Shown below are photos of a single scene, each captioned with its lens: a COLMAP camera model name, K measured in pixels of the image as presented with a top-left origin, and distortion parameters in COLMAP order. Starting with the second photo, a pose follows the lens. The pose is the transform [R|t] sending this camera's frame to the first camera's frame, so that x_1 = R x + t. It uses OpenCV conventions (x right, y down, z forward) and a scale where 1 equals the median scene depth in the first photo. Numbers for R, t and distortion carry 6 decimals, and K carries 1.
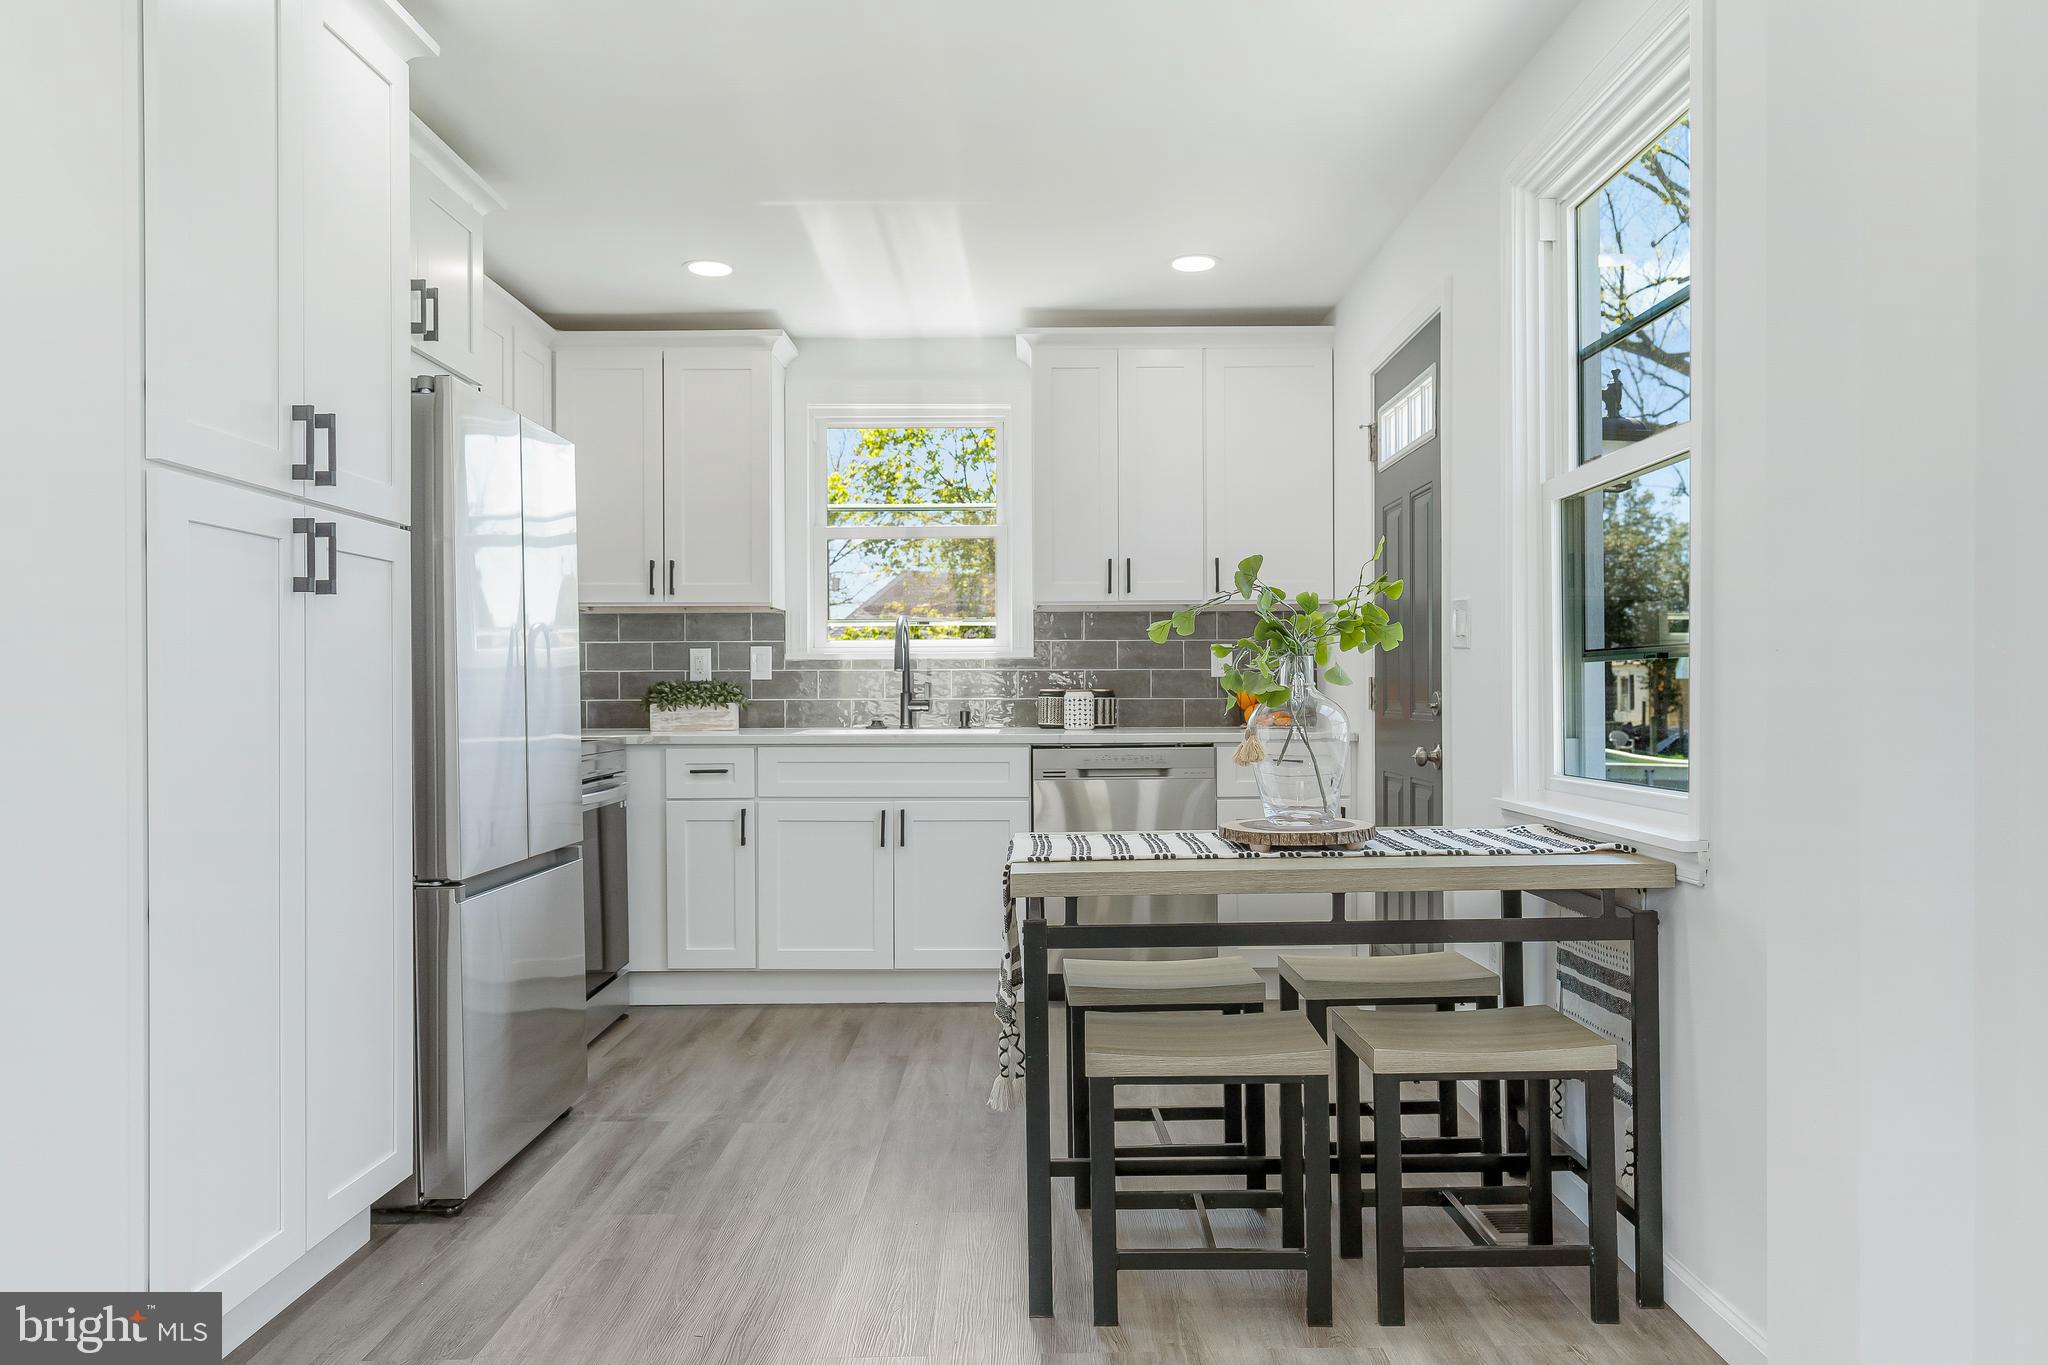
lens RADIAL K [[1367.4, 0, 1019.8], [0, 1367.4, 698.9], [0, 0, 1]] dist [-0.017713, 0.000486]
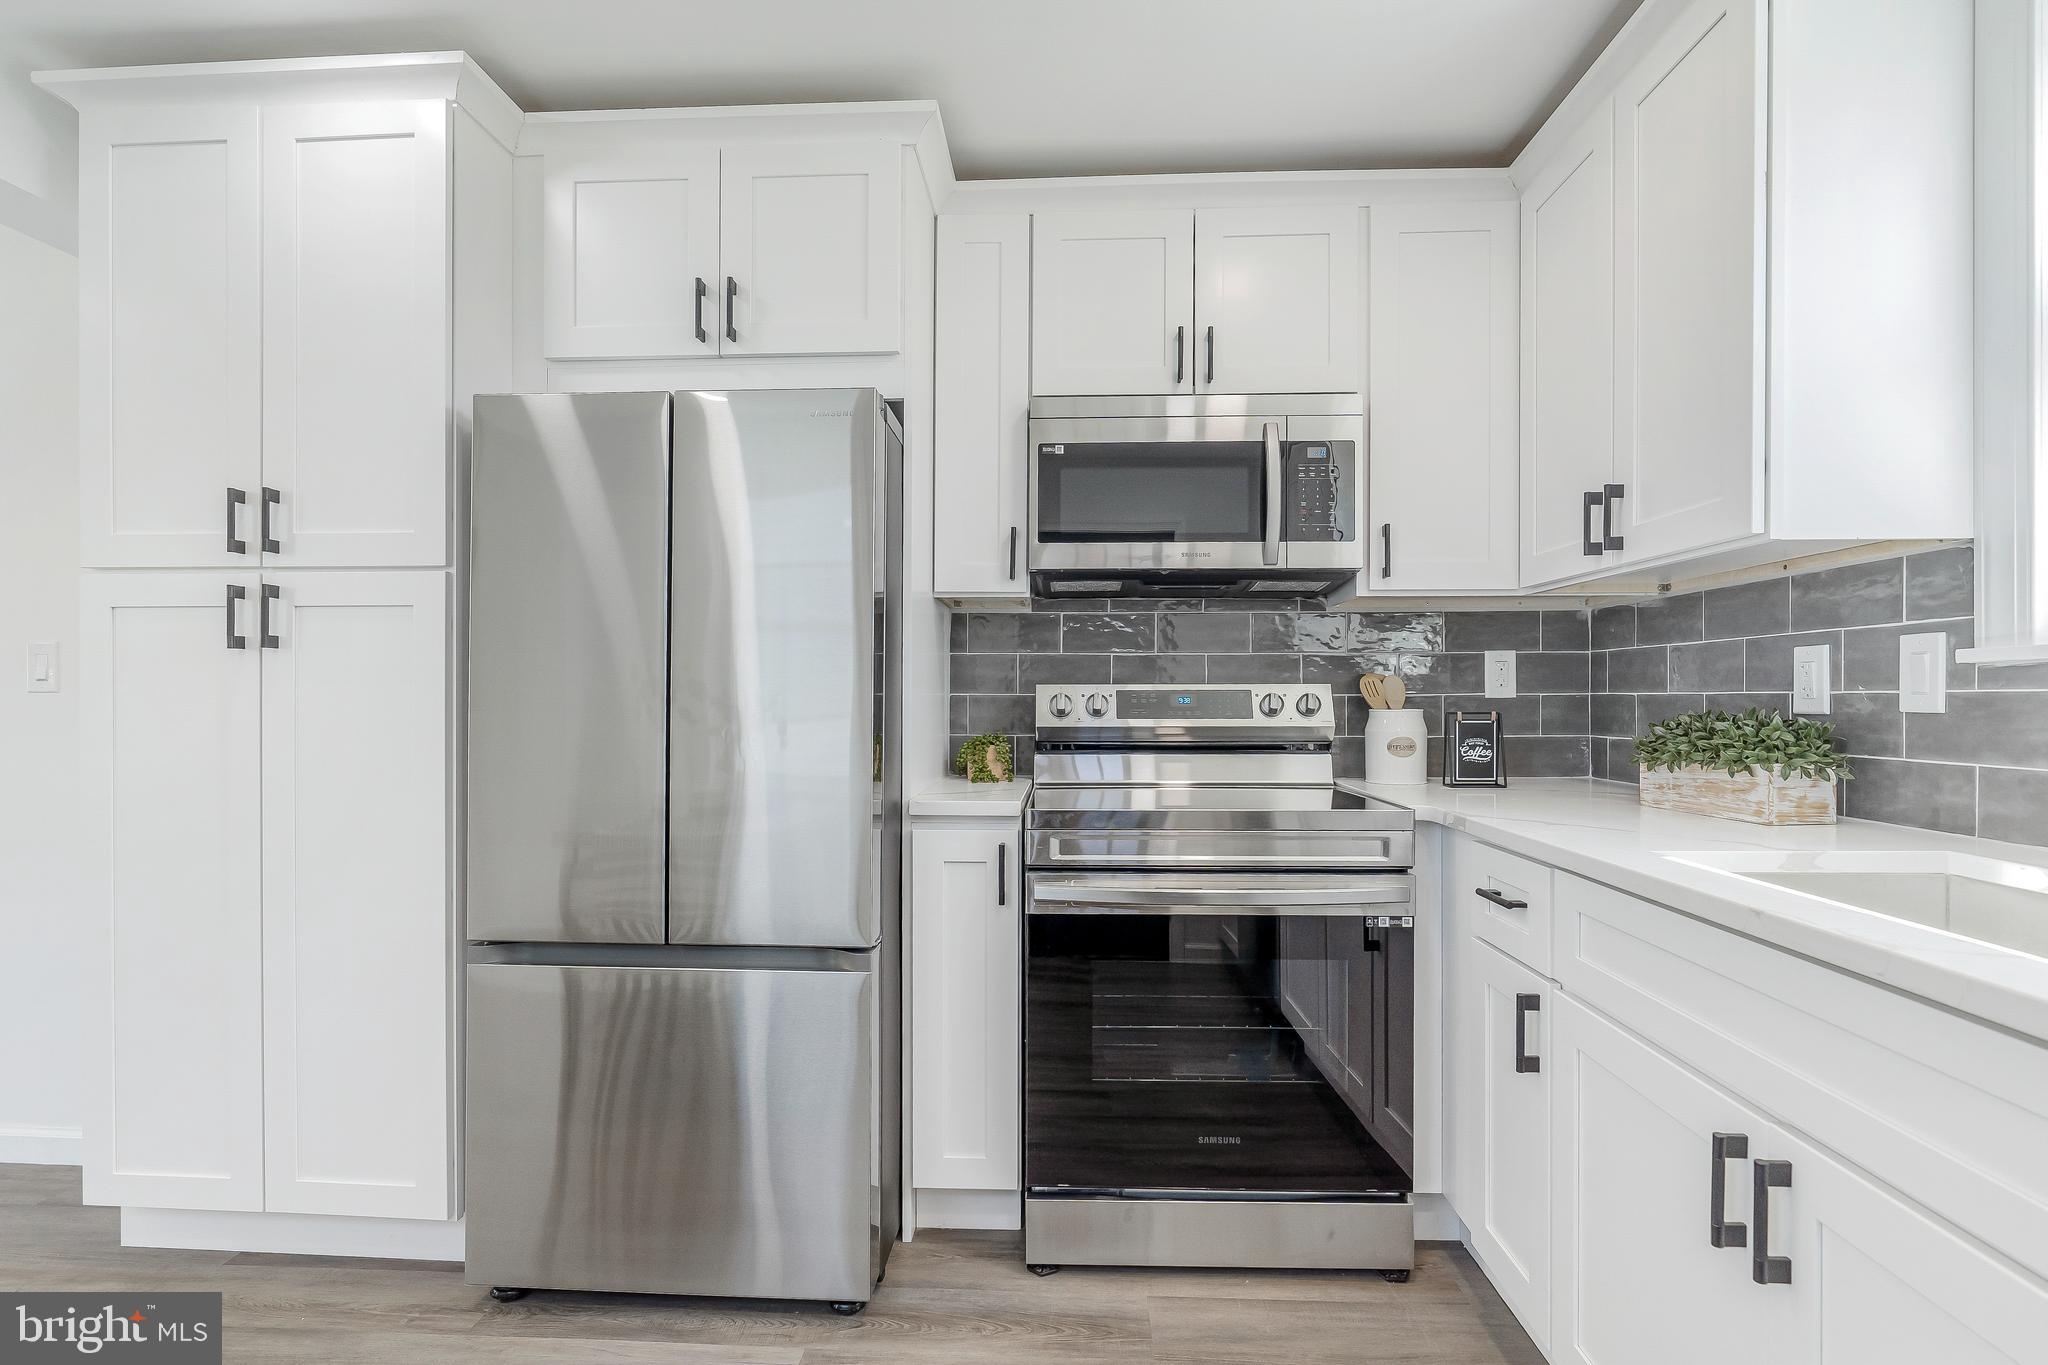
lens RADIAL K [[960.9, 0, 1022.9], [0, 960.9, 698.8], [0, 0, 1]] dist [-0.007565, 0.003086]
pose [[-0.047068, 0.005496, -0.998877, 0.125518], [-0.005354, 0.999969, 0.005754, -0.020222], [0.998877, 0.005618, -0.047037, 0.800795]]
